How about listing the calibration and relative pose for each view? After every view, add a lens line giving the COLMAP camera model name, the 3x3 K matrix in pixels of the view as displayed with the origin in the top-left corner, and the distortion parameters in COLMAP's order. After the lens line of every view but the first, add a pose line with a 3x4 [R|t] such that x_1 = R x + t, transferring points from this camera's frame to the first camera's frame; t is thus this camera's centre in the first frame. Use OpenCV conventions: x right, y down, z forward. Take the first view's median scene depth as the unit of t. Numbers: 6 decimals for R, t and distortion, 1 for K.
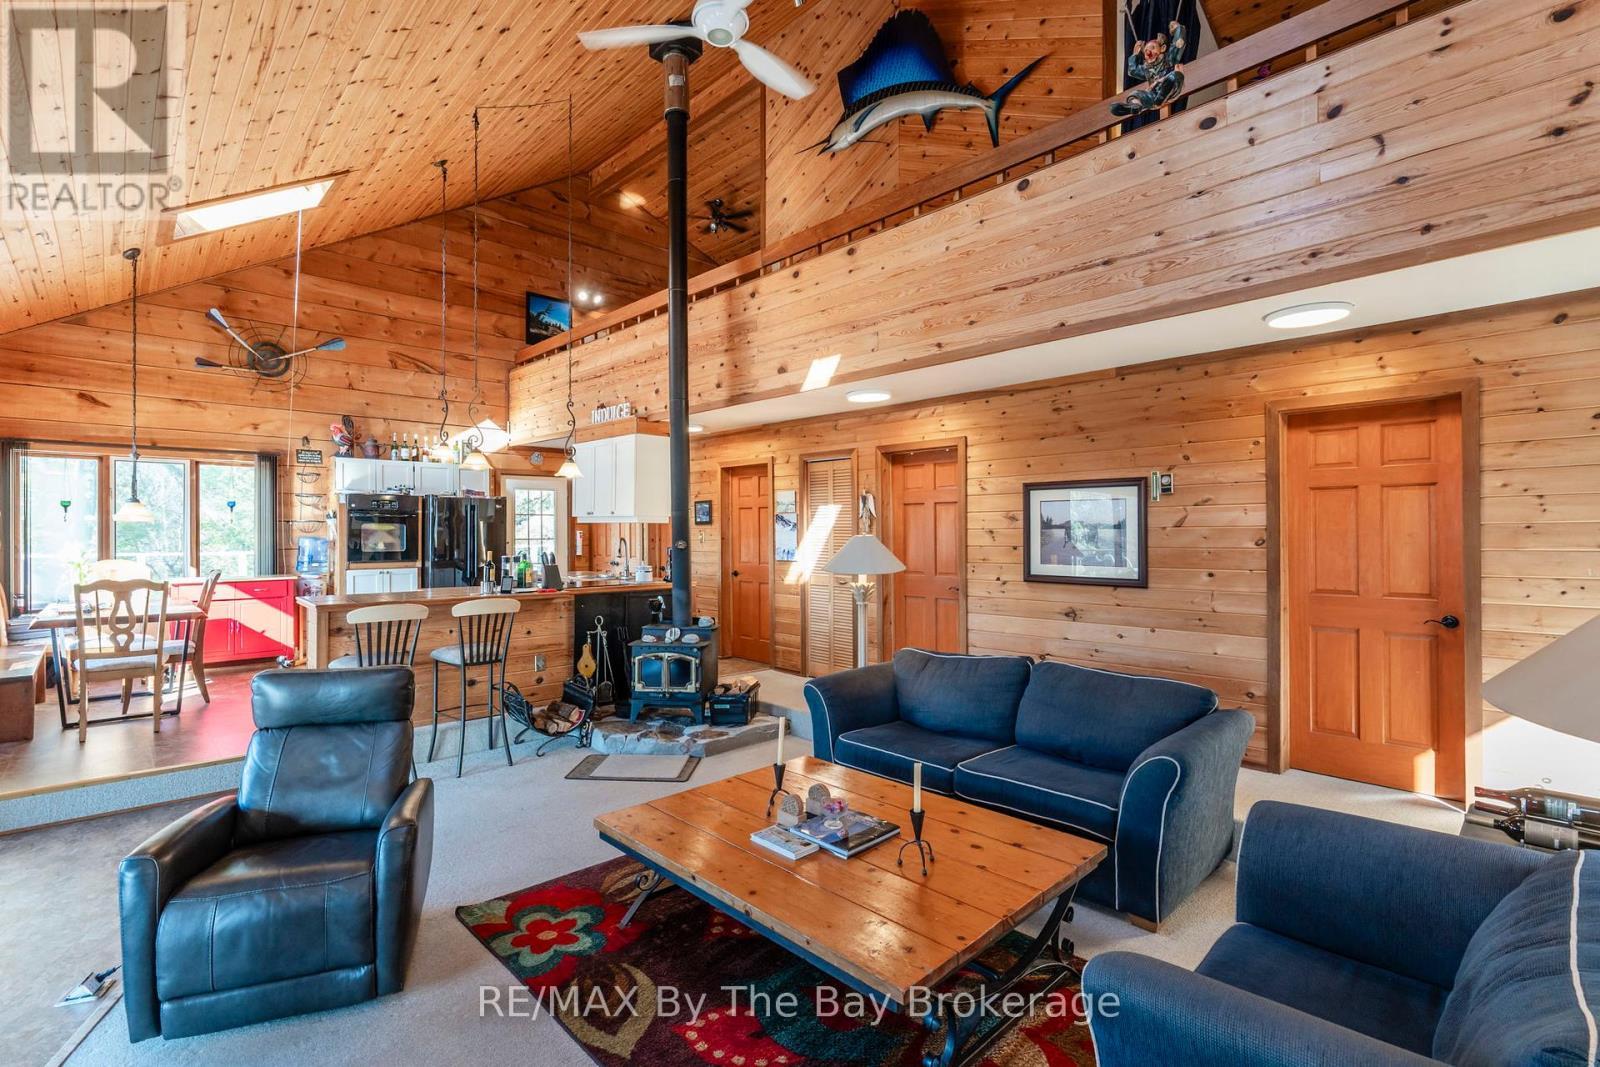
lens RADIAL K [[721.1, 0, 797.0], [0, 721.1, 523.3], [0, 0, 1]] dist [-0.001574, -0.000219]
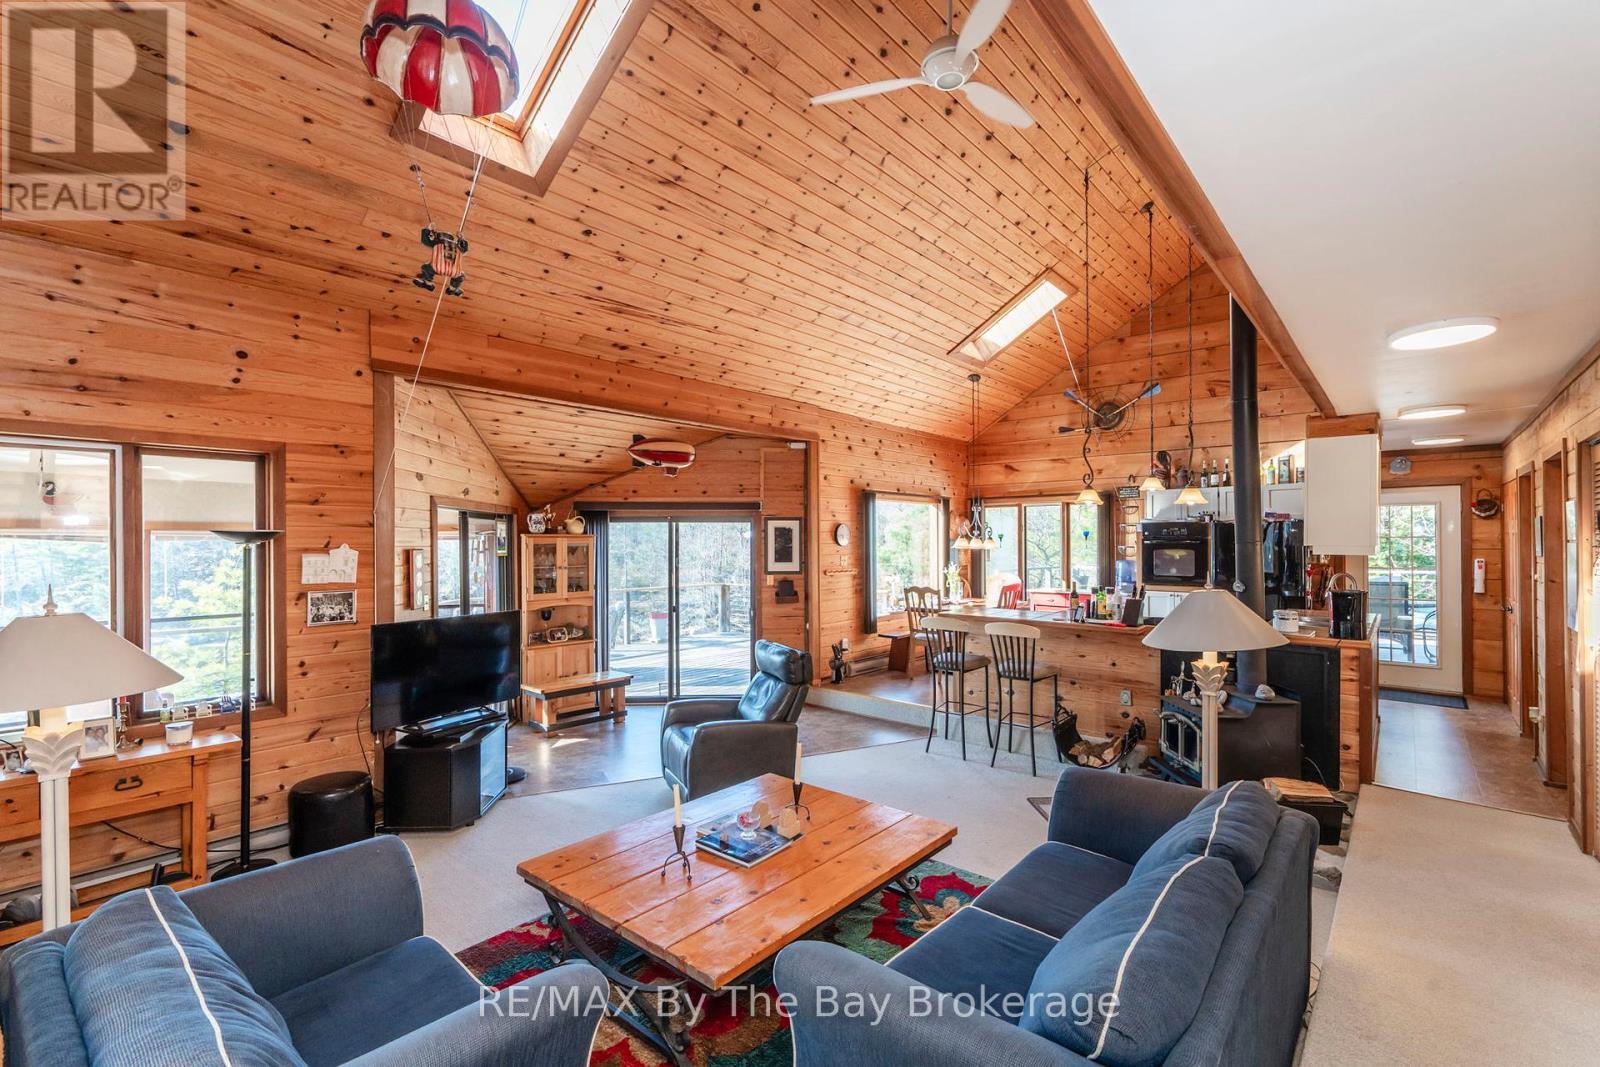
lens RADIAL K [[721.6, 0, 806.5], [0, 721.6, 538.1], [0, 0, 1]] dist [-0.001134, -0.000059]
pose [[0.102943, -0.005204, -0.994674, 0.438102], [0.011915, 0.999921, -0.003999, -0.019127], [0.994616, -0.011440, 0.102997, 0.354574]]
